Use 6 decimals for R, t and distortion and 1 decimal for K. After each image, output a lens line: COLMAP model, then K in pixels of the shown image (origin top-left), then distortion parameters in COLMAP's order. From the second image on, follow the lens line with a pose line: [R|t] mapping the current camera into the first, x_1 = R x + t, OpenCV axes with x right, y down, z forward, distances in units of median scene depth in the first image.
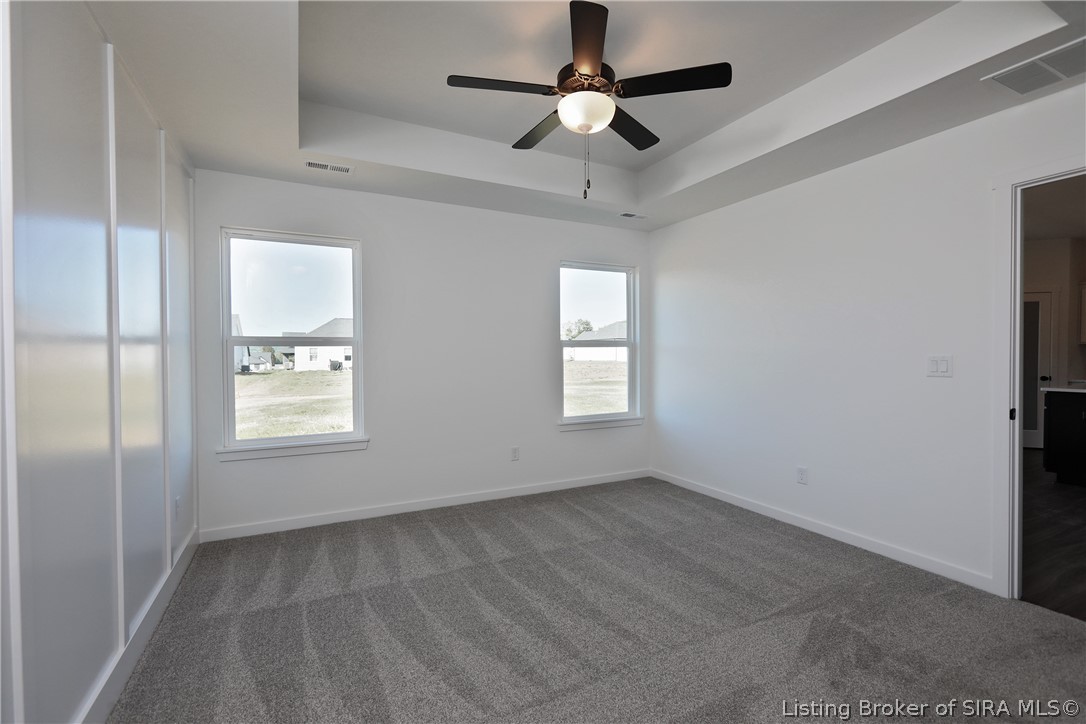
lens RADIAL K [[479.9, 0, 547.4], [0, 479.9, 362.6], [0, 0, 1]] dist [-0.002591, -0.000298]
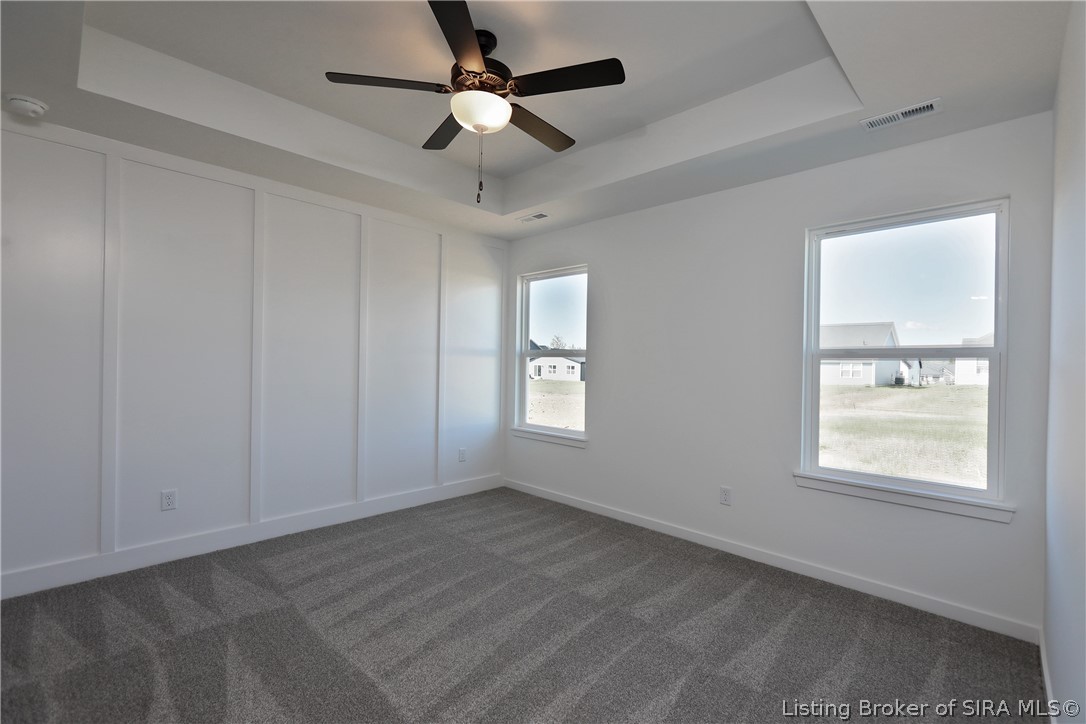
lens RADIAL K [[479.9, 0, 547.4], [0, 479.9, 362.6], [0, 0, 1]] dist [-0.002591, -0.000298]
pose [[0.318964, 0.011430, -0.947698, 0.738326], [-0.034138, 0.999417, 0.000564, -0.022517], [0.947152, 0.032173, 0.319169, 0.603381]]
